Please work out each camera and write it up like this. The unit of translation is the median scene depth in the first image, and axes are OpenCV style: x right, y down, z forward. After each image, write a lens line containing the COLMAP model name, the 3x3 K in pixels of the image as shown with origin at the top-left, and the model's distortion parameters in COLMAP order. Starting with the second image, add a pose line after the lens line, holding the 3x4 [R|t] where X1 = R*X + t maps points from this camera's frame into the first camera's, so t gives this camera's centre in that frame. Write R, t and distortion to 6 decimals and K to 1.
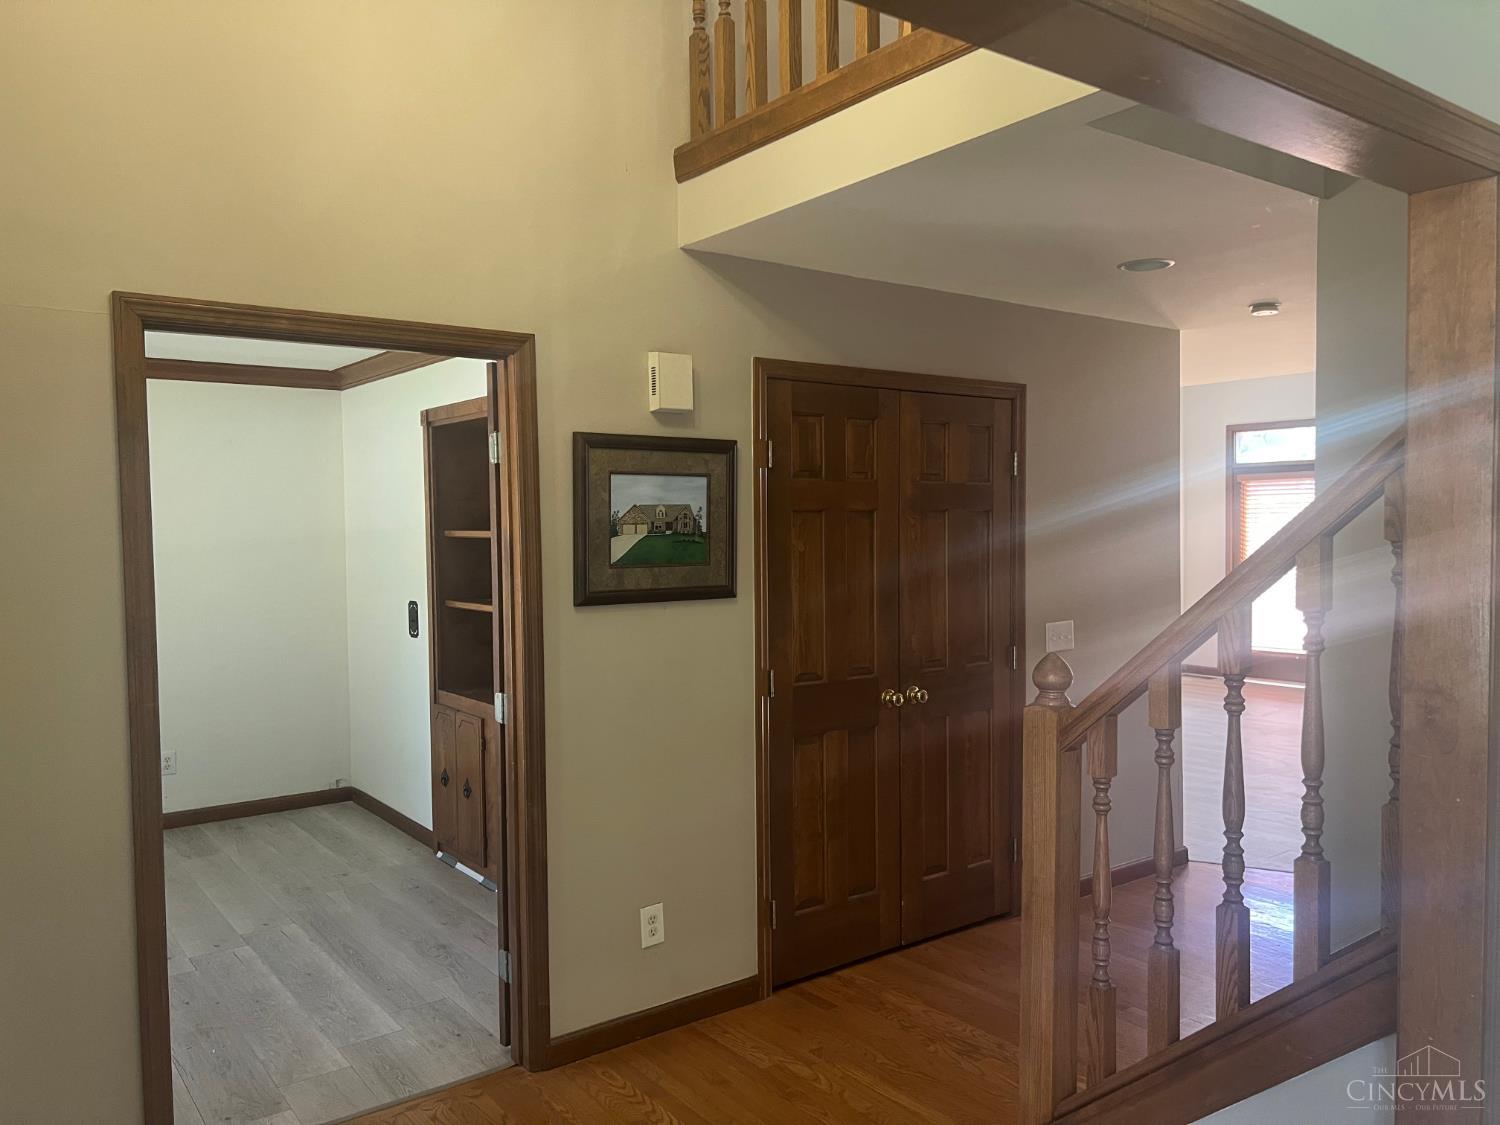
lens RADIAL K [[1134.0, 0, 715.0], [0, 1134.0, 592.3], [0, 0, 1]] dist [0.060881, -0.066209]
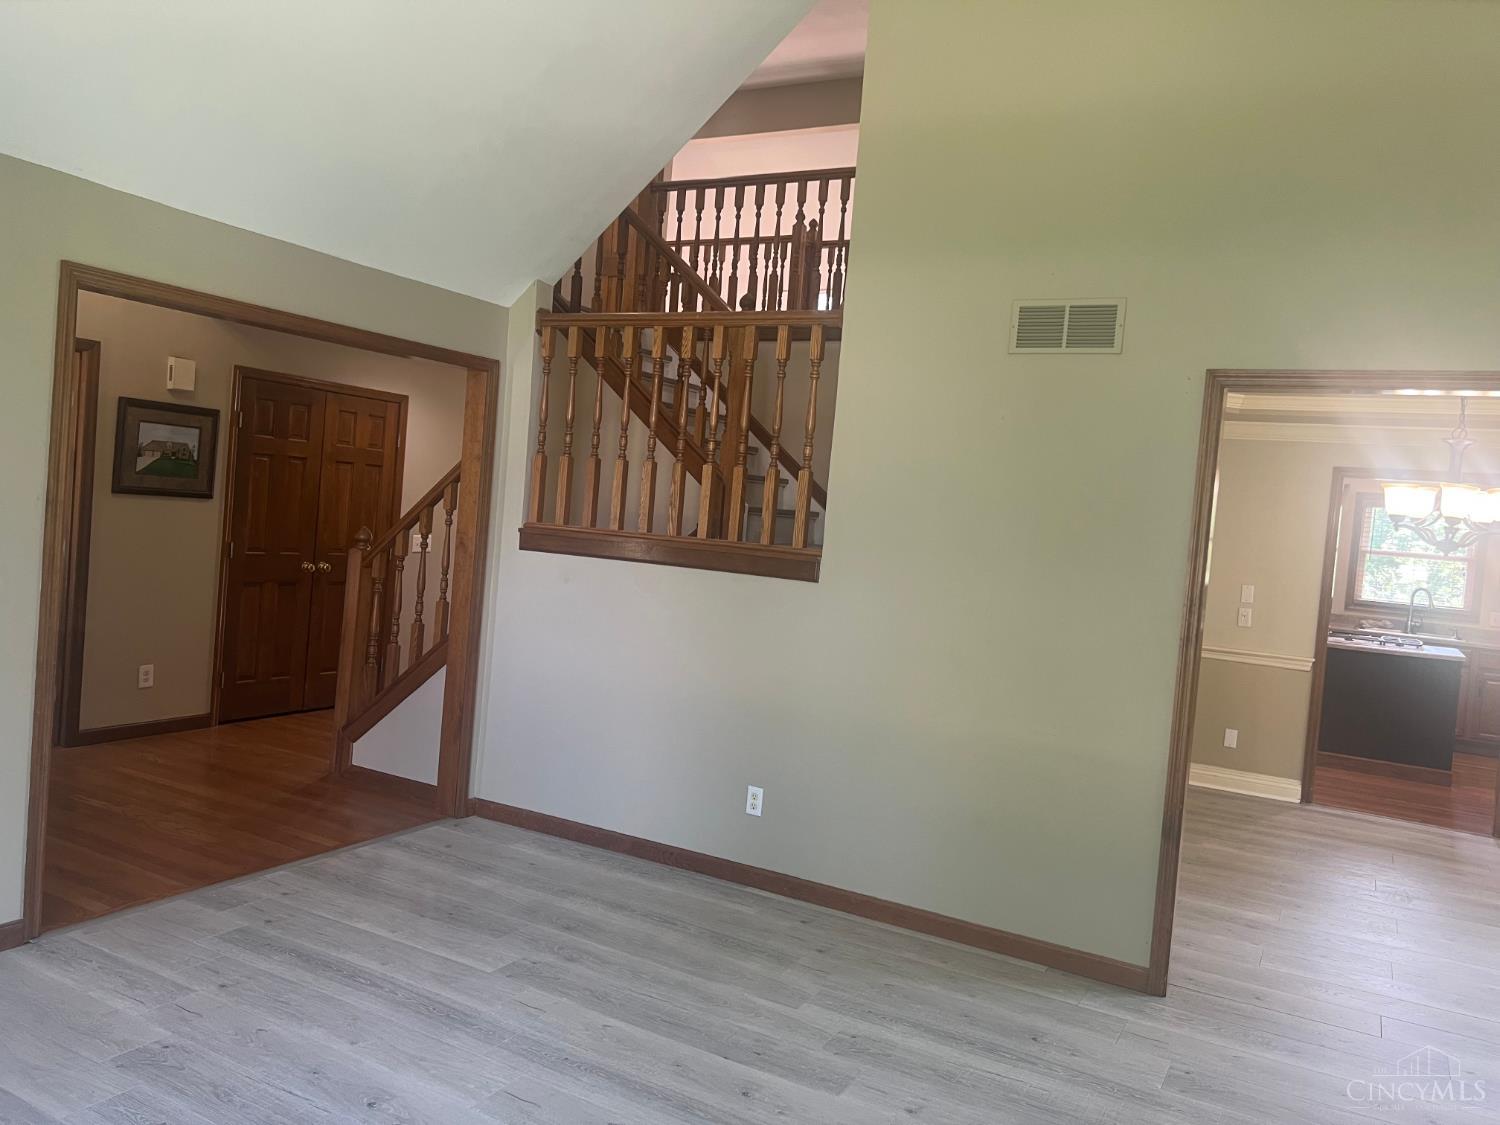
lens RADIAL K [[1134.0, 0, 752.4], [0, 1134.0, 550.4], [0, 0, 1]] dist [0.060881, -0.066209]
pose [[0.891796, 0.069153, 0.447122, -0.025695], [-0.067961, 0.997512, -0.018728, 0.064790], [-0.447305, -0.013685, 0.894277, -1.026797]]
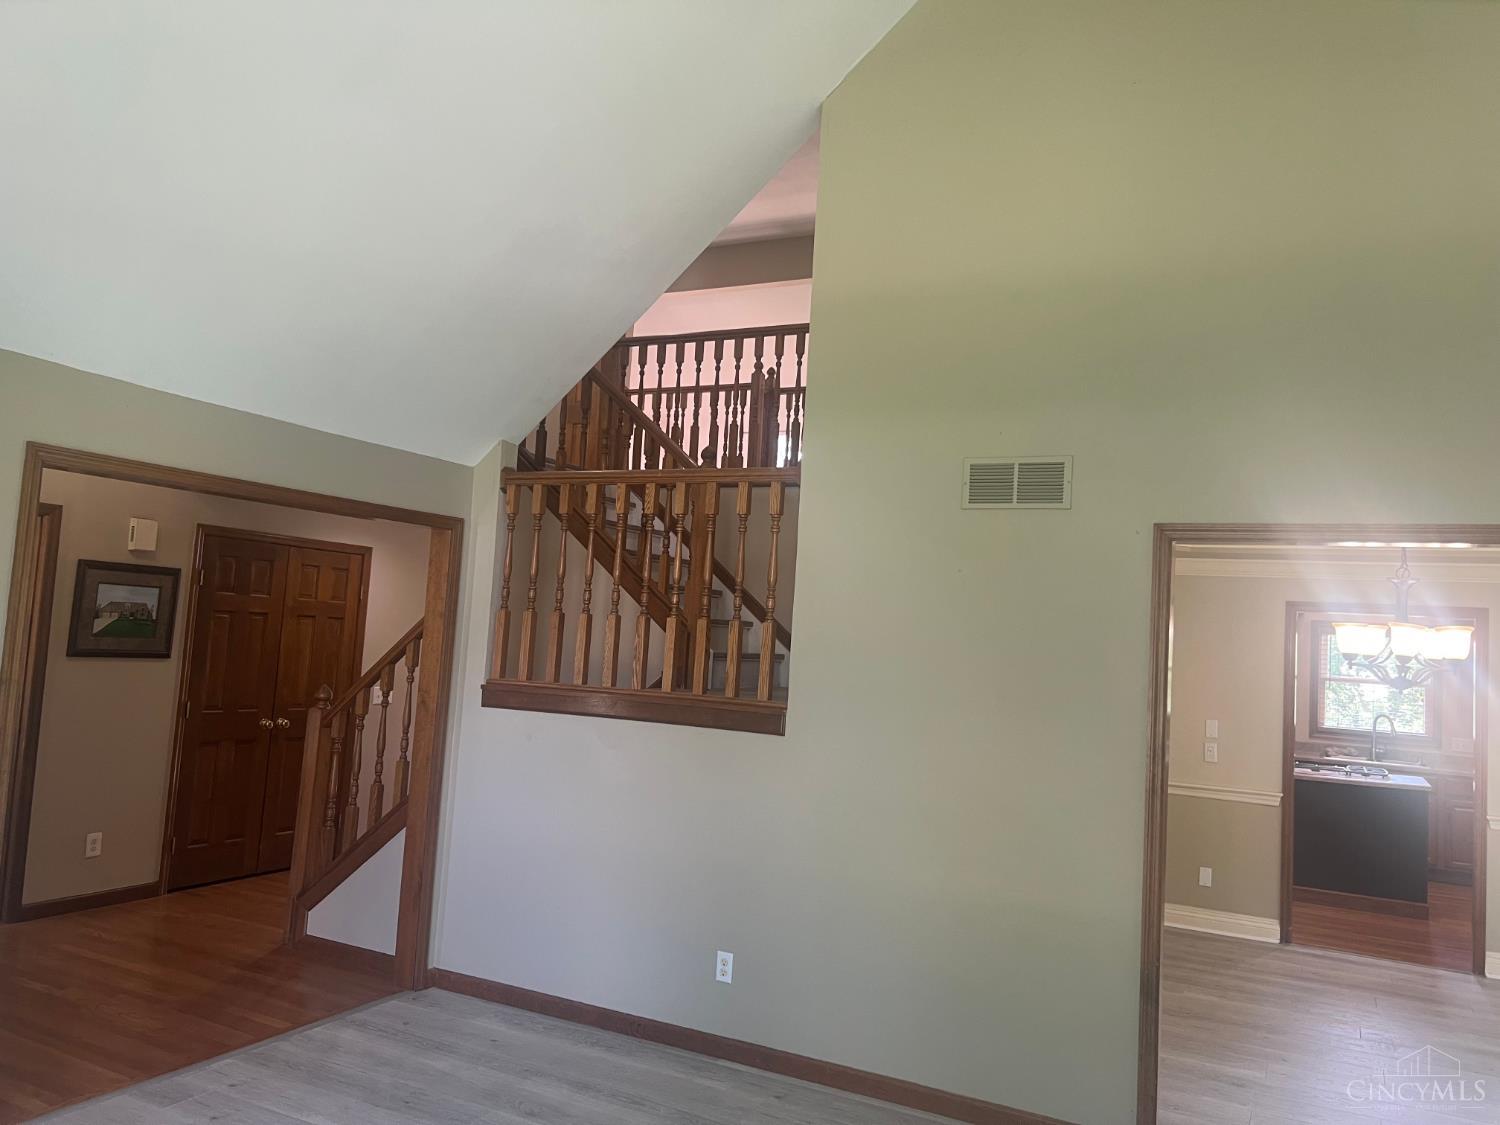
lens RADIAL K [[1134.0, 0, 750.4], [0, 1134.0, 548.1], [0, 0, 1]] dist [0.060881, -0.066209]
pose [[0.881010, 0.102528, 0.461854, -0.029080], [-0.044378, 0.989840, -0.135085, 0.037833], [-0.471011, 0.098515, 0.876609, -1.037656]]
